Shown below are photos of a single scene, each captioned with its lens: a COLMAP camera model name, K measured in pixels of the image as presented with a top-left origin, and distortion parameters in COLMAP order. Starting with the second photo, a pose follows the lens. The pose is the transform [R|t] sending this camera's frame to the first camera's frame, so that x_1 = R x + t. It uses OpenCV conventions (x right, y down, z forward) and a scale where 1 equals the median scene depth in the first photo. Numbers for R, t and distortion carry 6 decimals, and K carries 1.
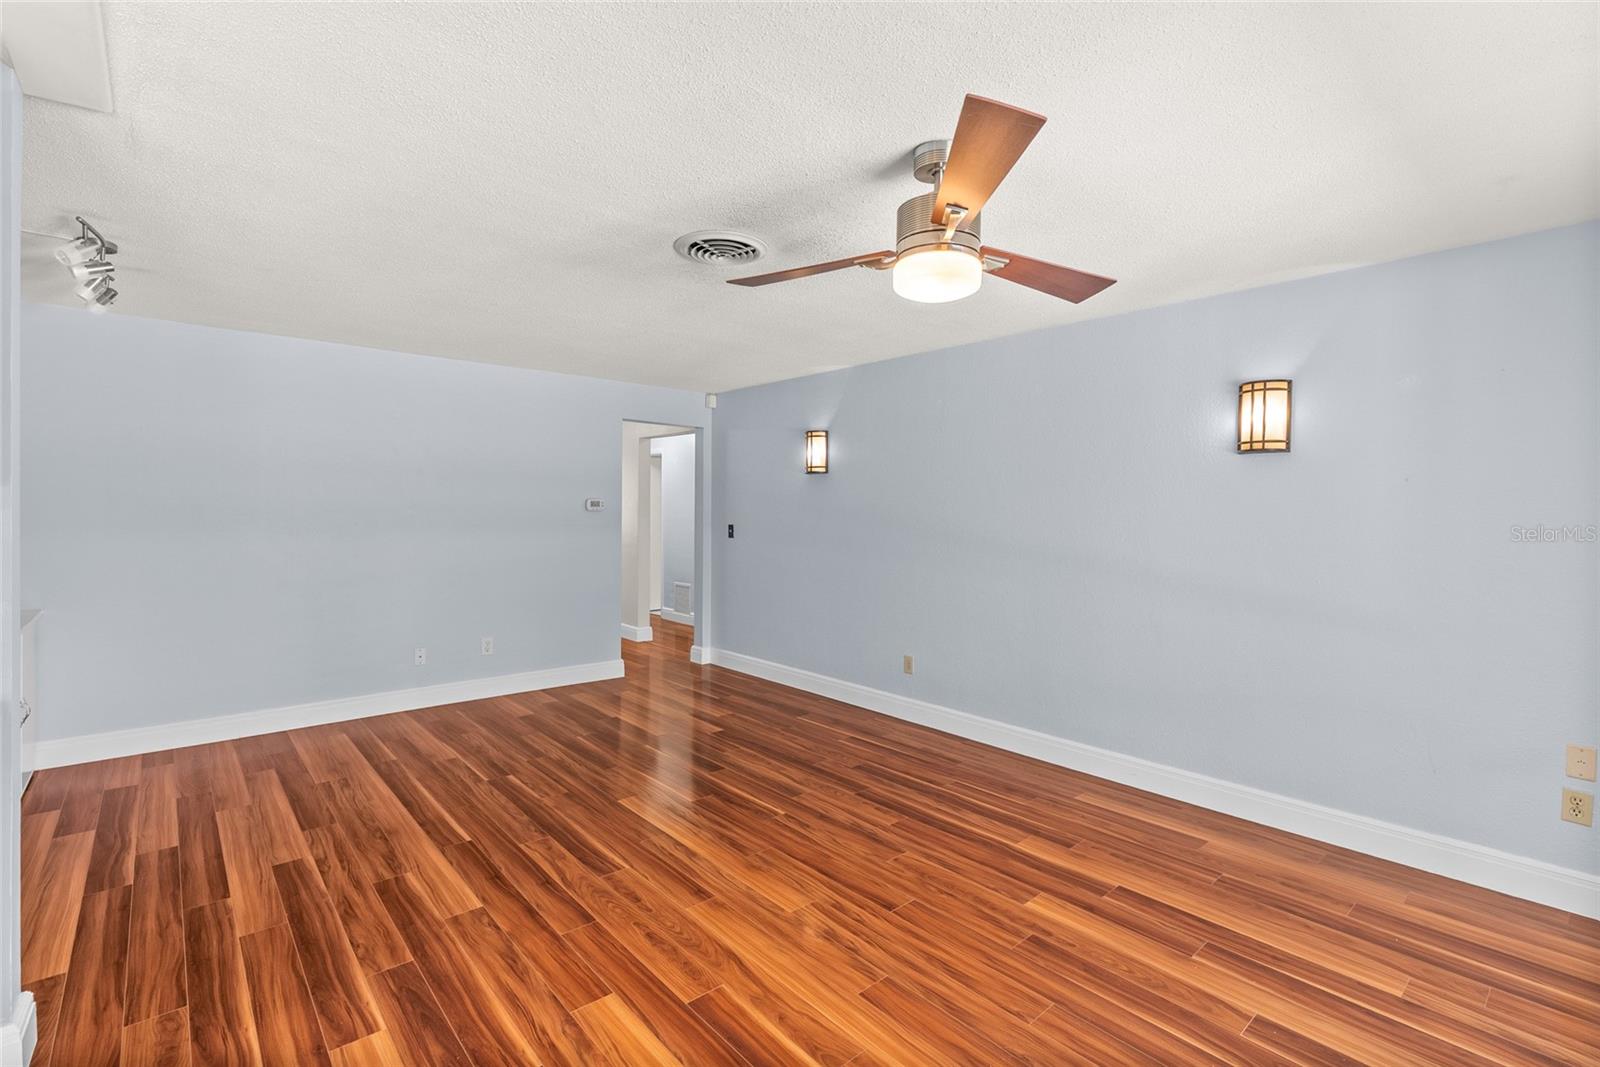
lens RADIAL K [[728.3, 0, 799.2], [0, 728.3, 535.7], [0, 0, 1]] dist [-0.003109, 0.000056]
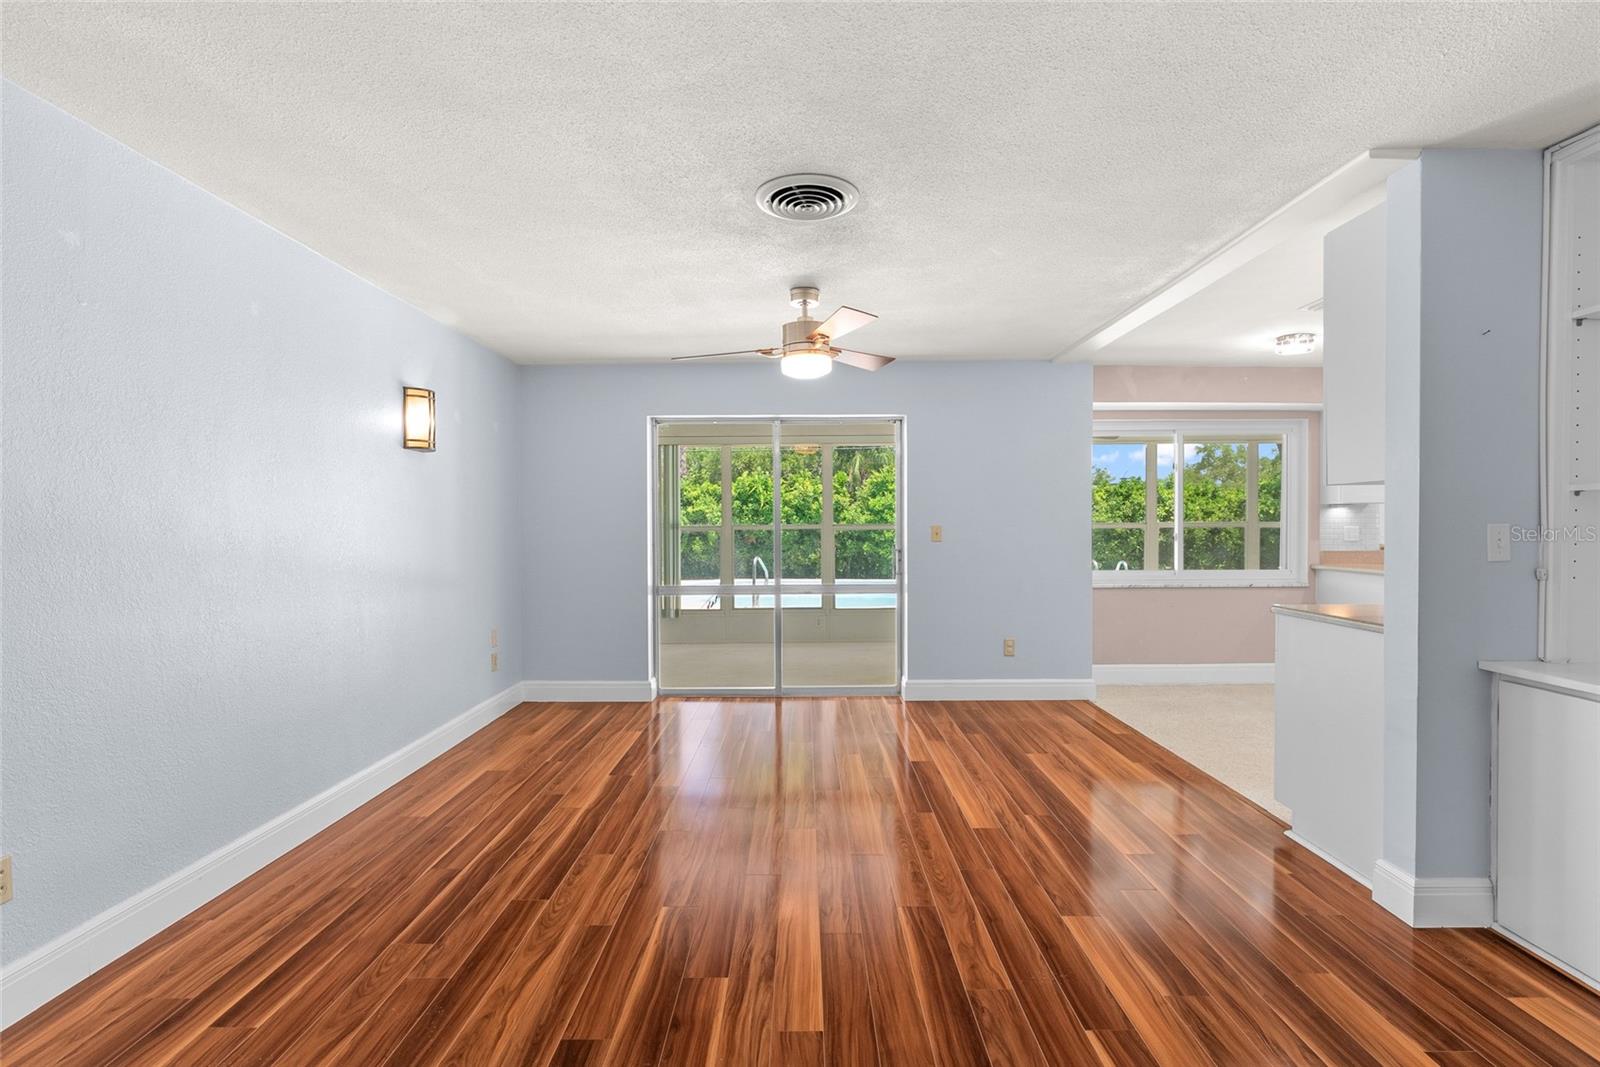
lens RADIAL K [[744.2, 0, 809.7], [0, 744.2, 540.3], [0, 0, 1]] dist [-0.003846, -0.000441]
pose [[-0.755460, -0.020570, 0.654872, -0.637080], [0.019719, 0.998340, 0.054106, -0.024230], [-0.654898, 0.053789, -0.753801, 1.507271]]
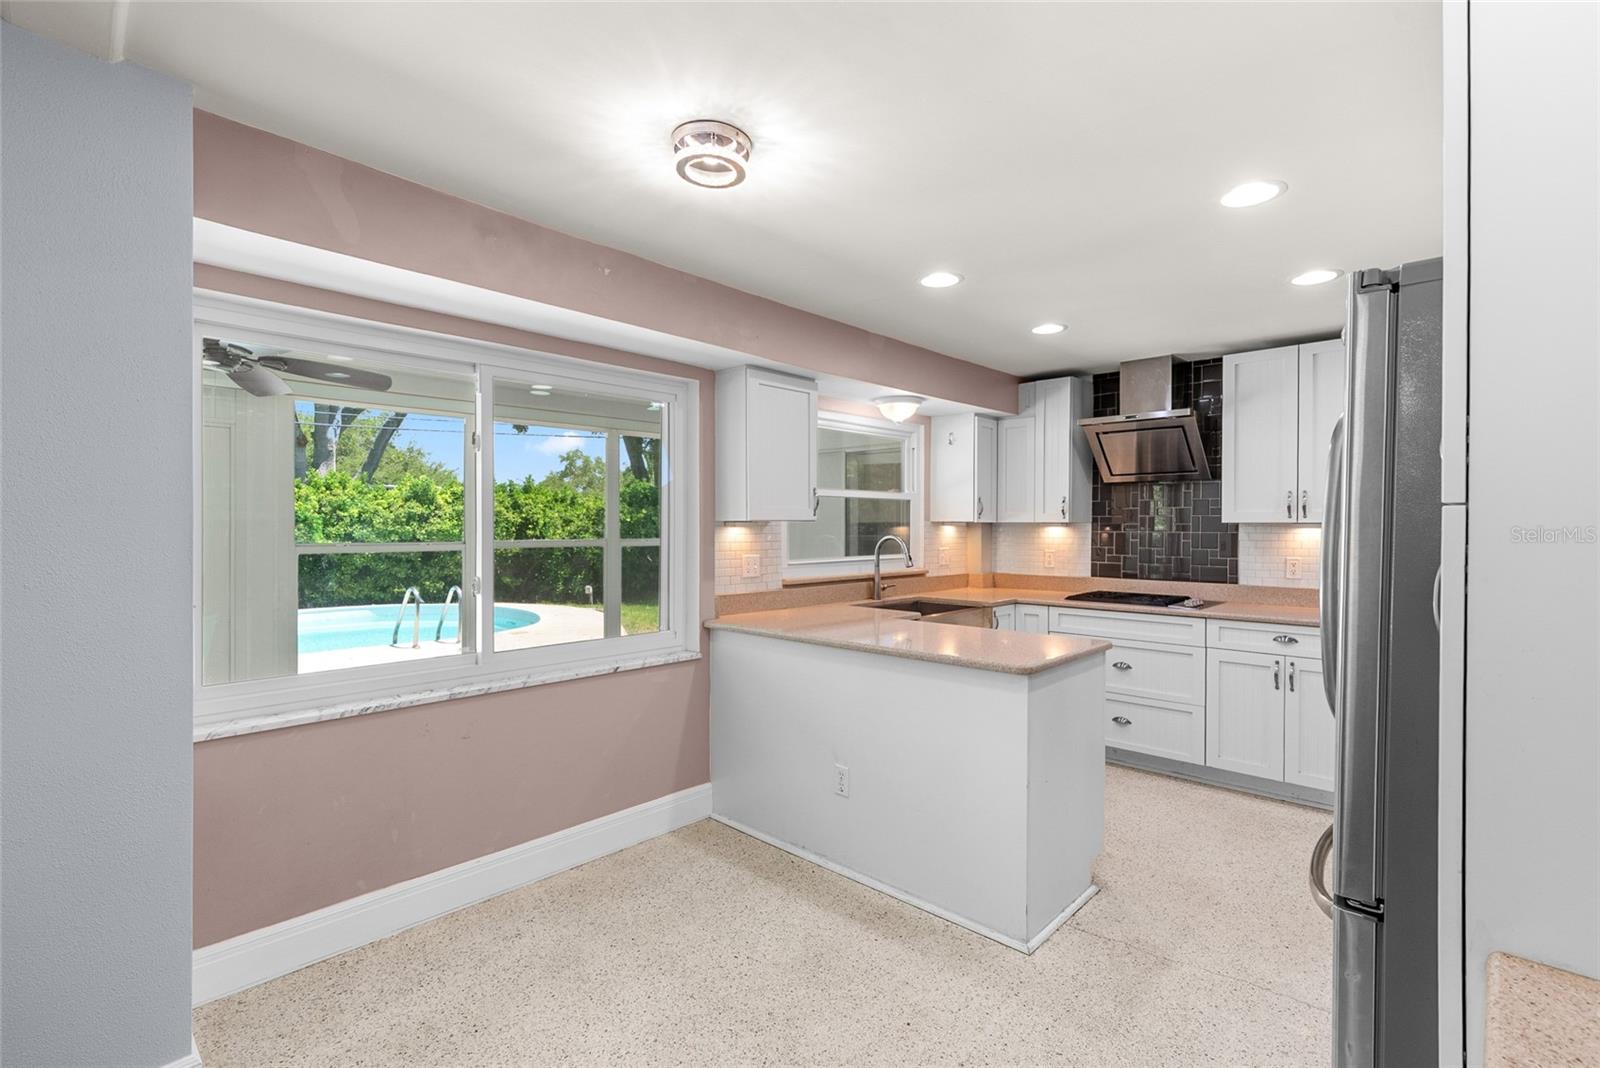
lens RADIAL K [[725.5, 0, 803.6], [0, 725.5, 528.7], [0, 0, 1]] dist [-0.002822, 0.000364]
pose [[-0.996245, -0.008390, -0.086166, -0.425446], [-0.011610, 0.999250, 0.036933, -0.019234], [0.085791, 0.037794, -0.995596, 0.394769]]
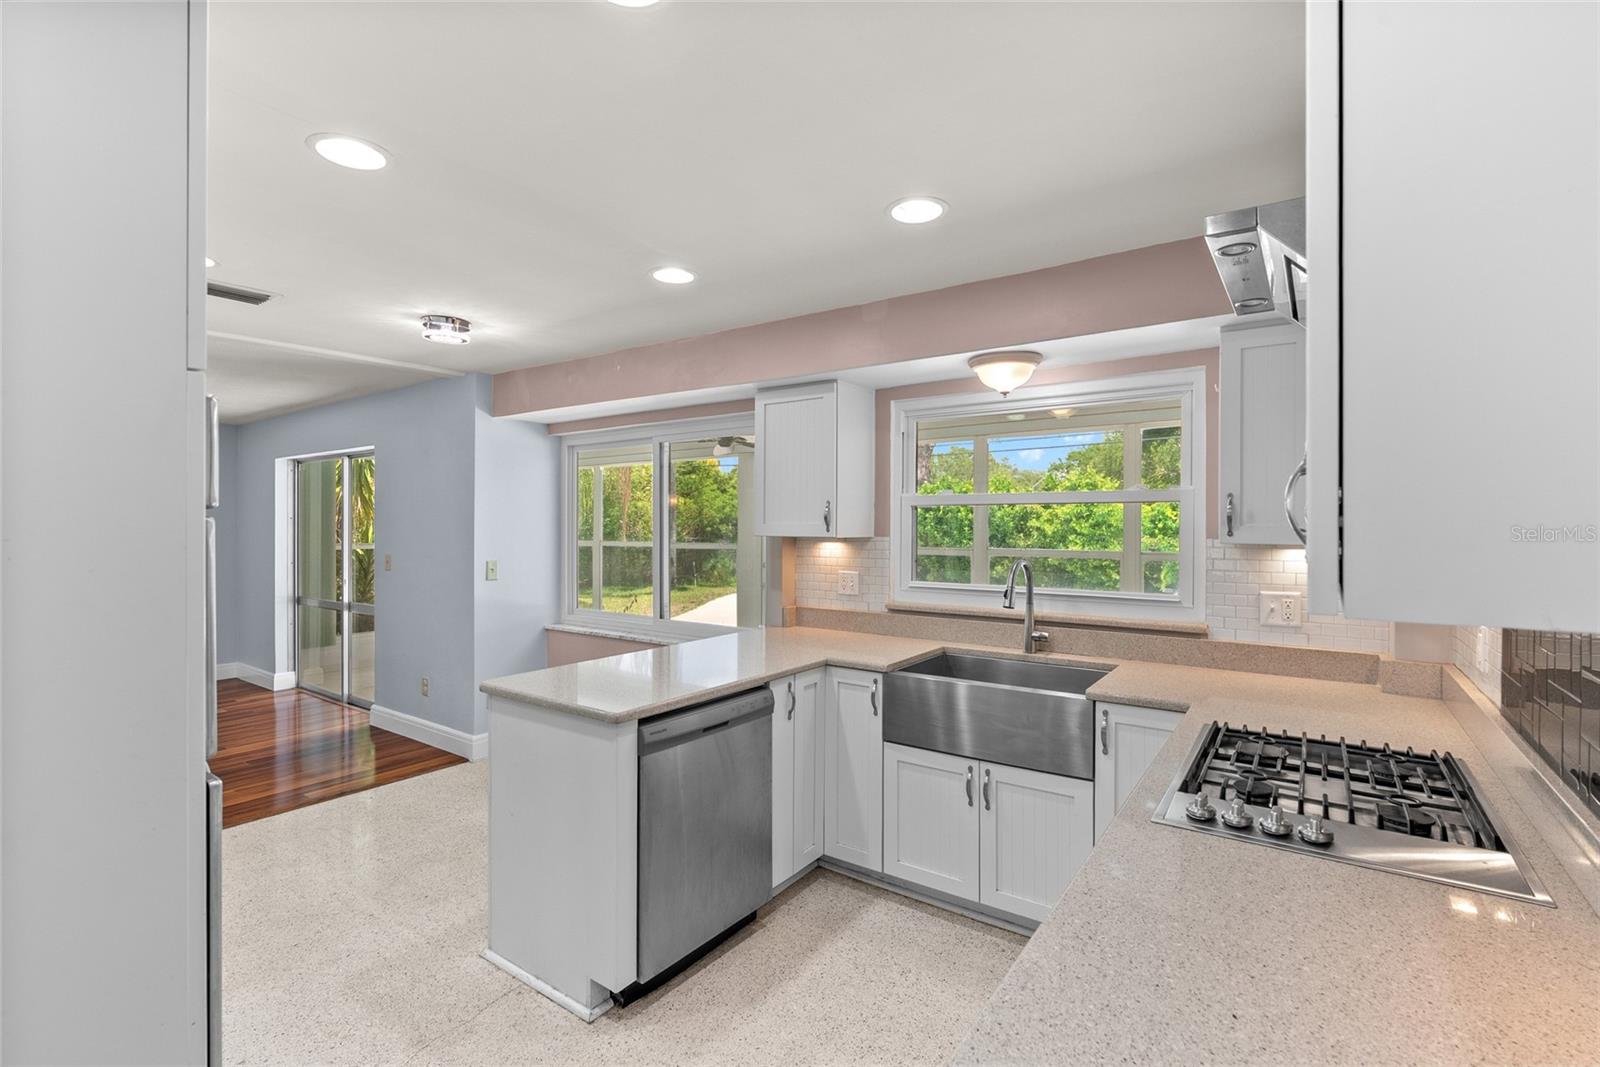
lens RADIAL K [[714.9, 0, 788.8], [0, 714.9, 526.8], [0, 0, 1]] dist [-0.000012, 0.000172]
pose [[-0.227349, -0.011988, 0.973739, -1.536354], [0.029468, 0.999382, 0.019184, -0.026038], [-0.973367, 0.033055, -0.226856, -0.465496]]
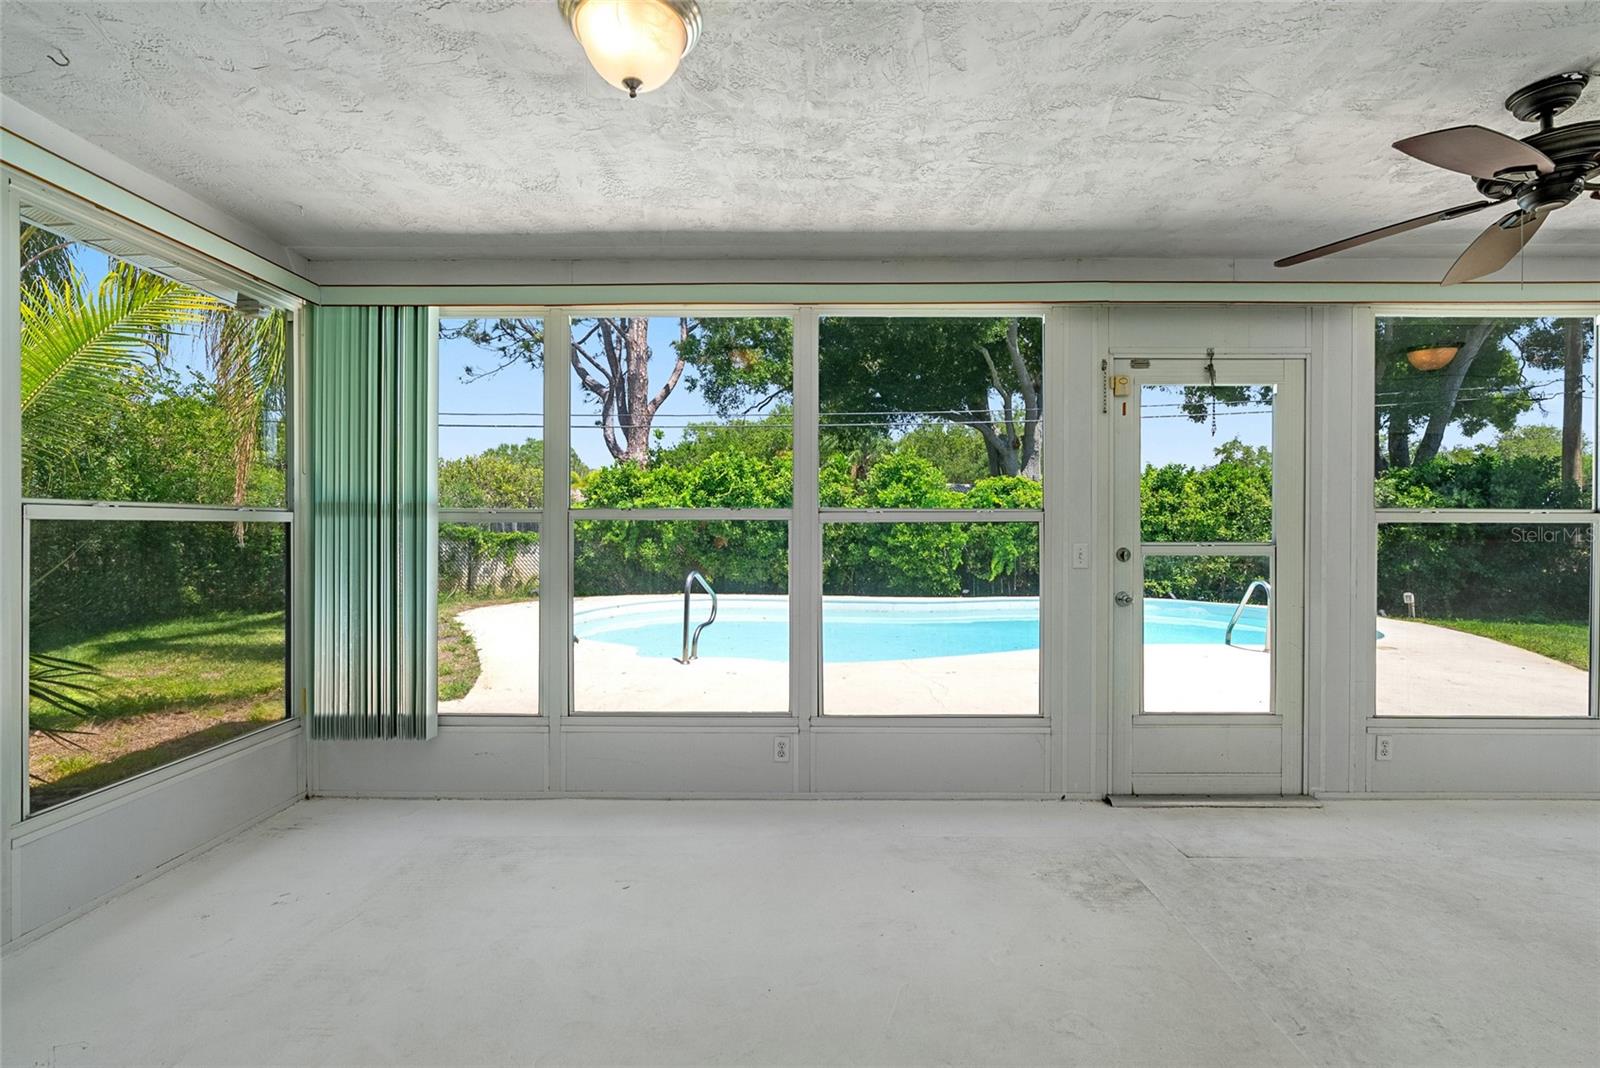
lens RADIAL K [[725.5, 0, 803.6], [0, 725.5, 528.7], [0, 0, 1]] dist [-0.002822, 0.000364]
pose [[-0.748380, -0.013237, 0.663138, 0.385397], [0.012851, 0.999324, 0.034451, 0.059378], [-0.663145, 0.034304, -0.747704, 0.216725]]
